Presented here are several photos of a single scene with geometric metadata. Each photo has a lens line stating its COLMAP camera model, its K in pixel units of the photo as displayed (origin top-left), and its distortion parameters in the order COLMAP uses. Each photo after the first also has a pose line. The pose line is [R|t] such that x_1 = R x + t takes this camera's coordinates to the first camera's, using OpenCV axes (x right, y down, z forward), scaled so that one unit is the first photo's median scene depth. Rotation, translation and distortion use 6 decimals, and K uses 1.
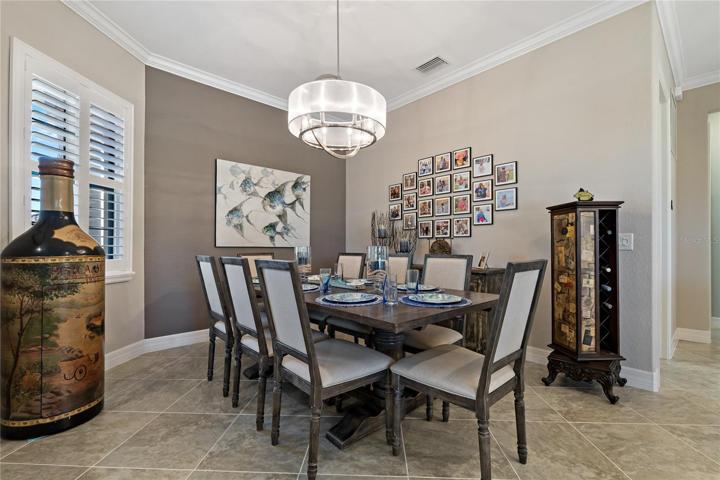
lens RADIAL K [[317.3, 0, 362.5], [0, 317.3, 240.2], [0, 0, 1]] dist [-0.011100, 0.000174]
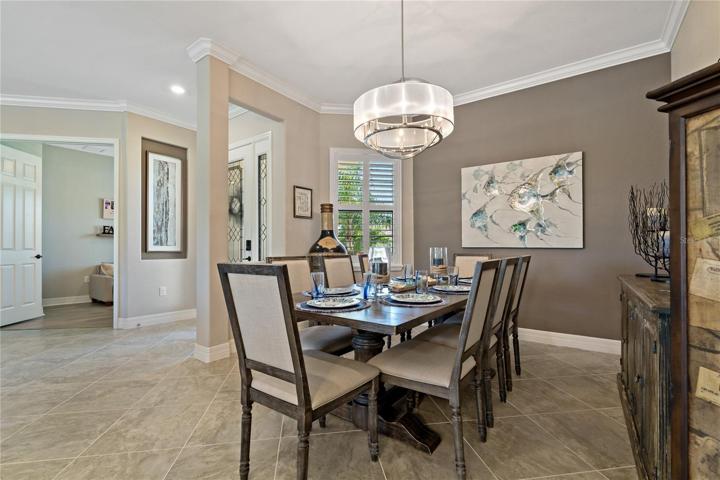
lens RADIAL K [[316.9, 0, 359.5], [0, 316.9, 246.6], [0, 0, 1]] dist [0.001128, 0.000174]
pose [[0.210045, -0.004077, -0.977683, 0.502215], [0.023588, 0.999721, 0.000899, 0.007585], [0.977407, -0.023250, 0.210083, 0.372012]]
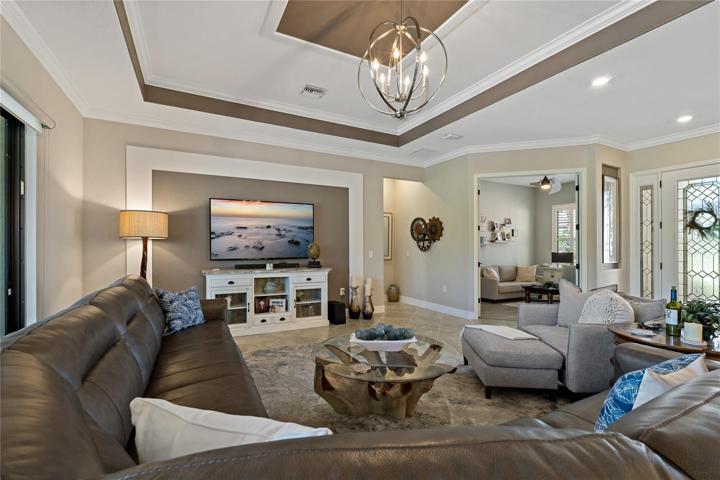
lens RADIAL K [[322.9, 0, 361.4], [0, 322.9, 245.8], [0, 0, 1]] dist [-0.013238, 0.000024]
pose [[-0.247904, 0.005212, -0.968771, 0.752430], [0.023525, 0.999723, -0.000642, -0.080078], [0.968499, -0.022950, -0.247958, -0.739329]]
